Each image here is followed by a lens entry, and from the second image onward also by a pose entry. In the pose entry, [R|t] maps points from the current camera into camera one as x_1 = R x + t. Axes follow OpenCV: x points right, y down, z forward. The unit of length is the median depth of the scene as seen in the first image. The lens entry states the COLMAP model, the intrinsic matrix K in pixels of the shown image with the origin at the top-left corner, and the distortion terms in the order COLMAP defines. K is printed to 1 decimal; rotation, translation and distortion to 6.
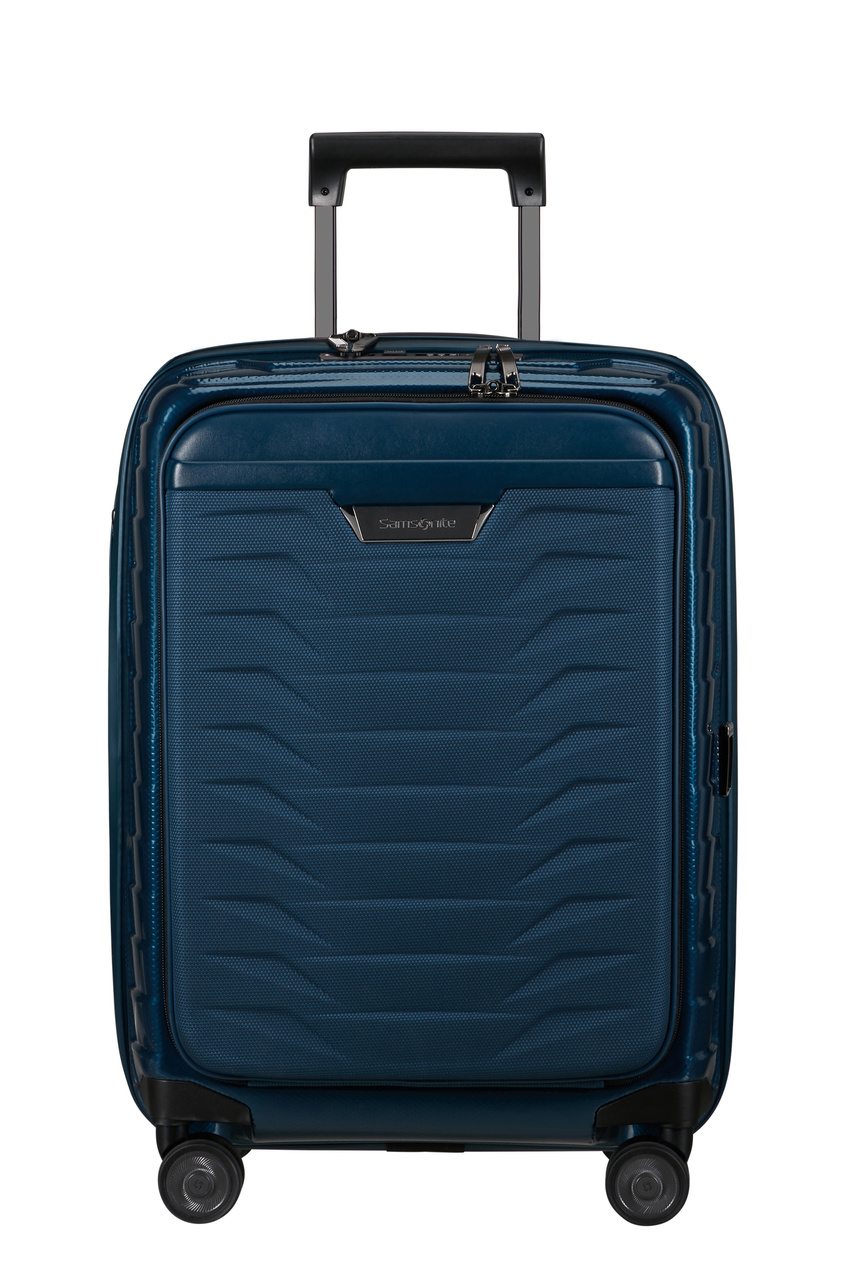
lens RADIAL K [[3537.8, 0, 422.0], [0, 3537.8, 633.0], [0, 0, 1]] dist [0.036499, 0.367400]
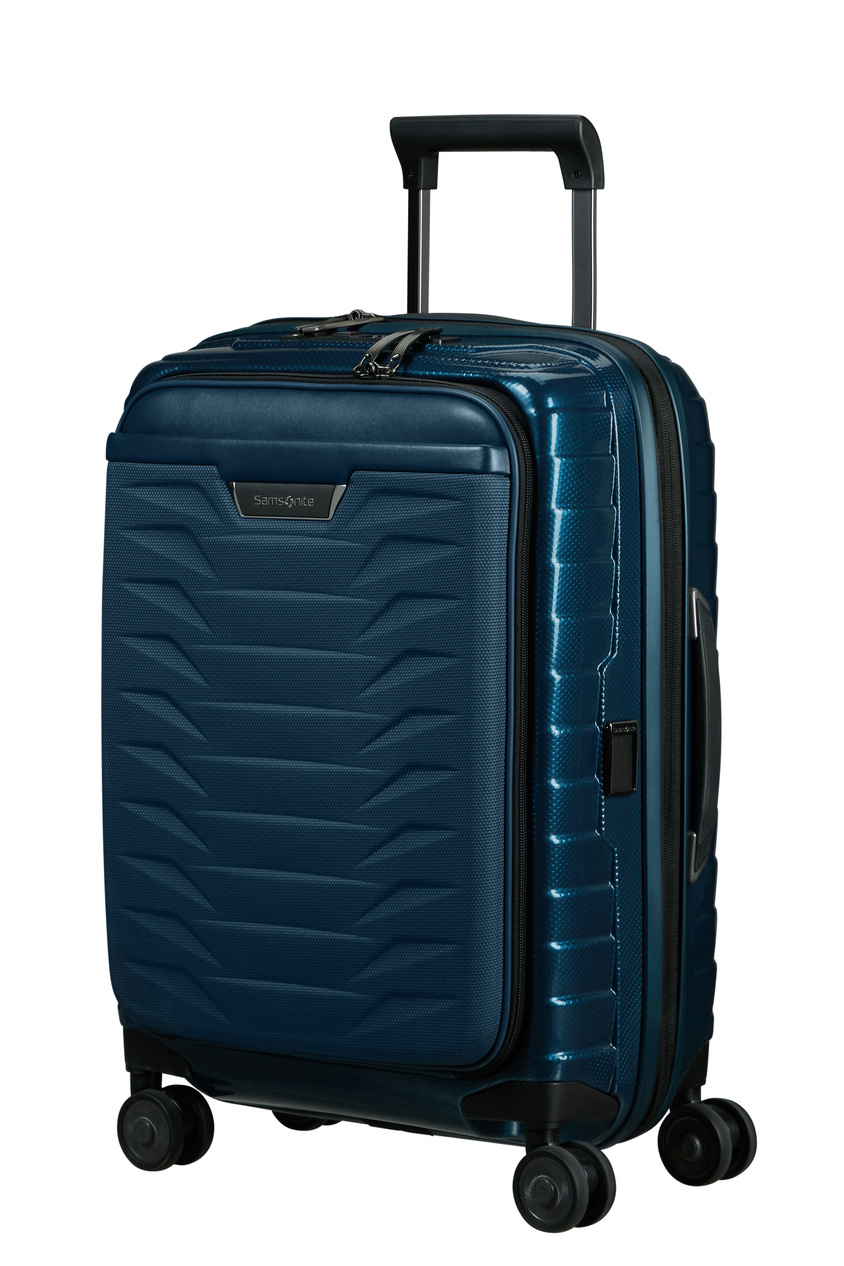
lens RADIAL K [[3537.8, 0, 422.0], [0, 3537.8, 633.0], [0, 0, 1]] dist [0.036499, 0.367400]
pose [[0.903547, 0.056885, -0.424696, 0.461501], [-0.056720, 0.998305, 0.013043, -0.008543], [0.424718, 0.012304, 0.905242, 0.098241]]
